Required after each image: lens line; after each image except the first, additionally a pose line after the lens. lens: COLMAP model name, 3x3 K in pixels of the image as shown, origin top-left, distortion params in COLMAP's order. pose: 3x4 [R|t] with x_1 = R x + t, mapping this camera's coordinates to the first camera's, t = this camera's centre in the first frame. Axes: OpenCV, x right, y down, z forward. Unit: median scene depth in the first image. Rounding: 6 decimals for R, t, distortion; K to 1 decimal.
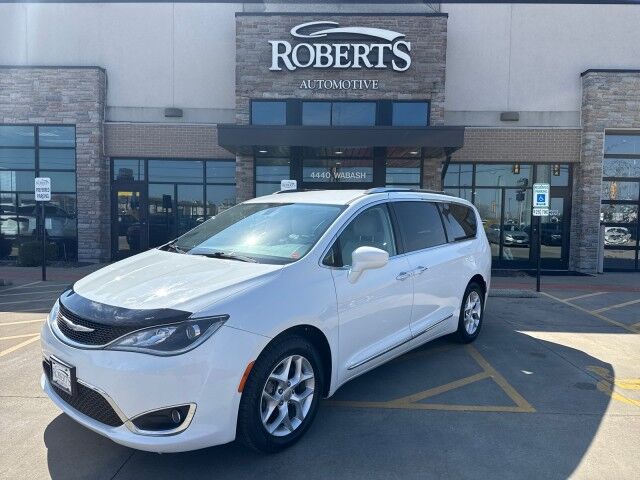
lens RADIAL K [[448.8, 0, 319.7], [0, 448.8, 247.3], [0, 0, 1]] dist [0.034481, -0.045611]
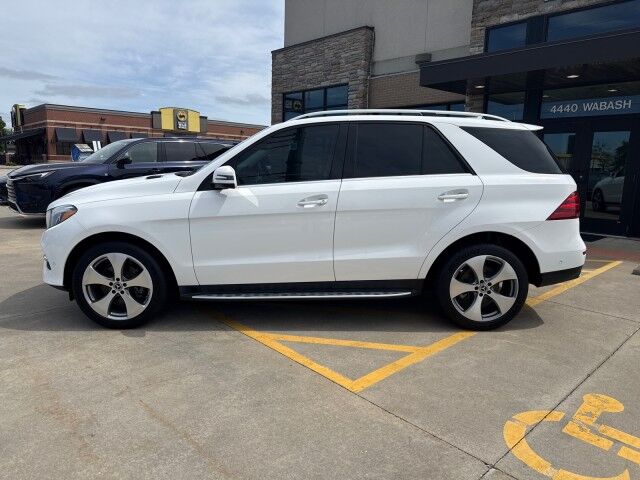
lens RADIAL K [[448.8, 0, 319.3], [0, 448.8, 245.8], [0, 0, 1]] dist [0.034481, -0.045611]
pose [[0.696854, 0.128955, -0.705524, 0.298968], [-0.061020, 0.990796, 0.120827, 0.007156], [0.714612, -0.041147, 0.698310, 0.131167]]
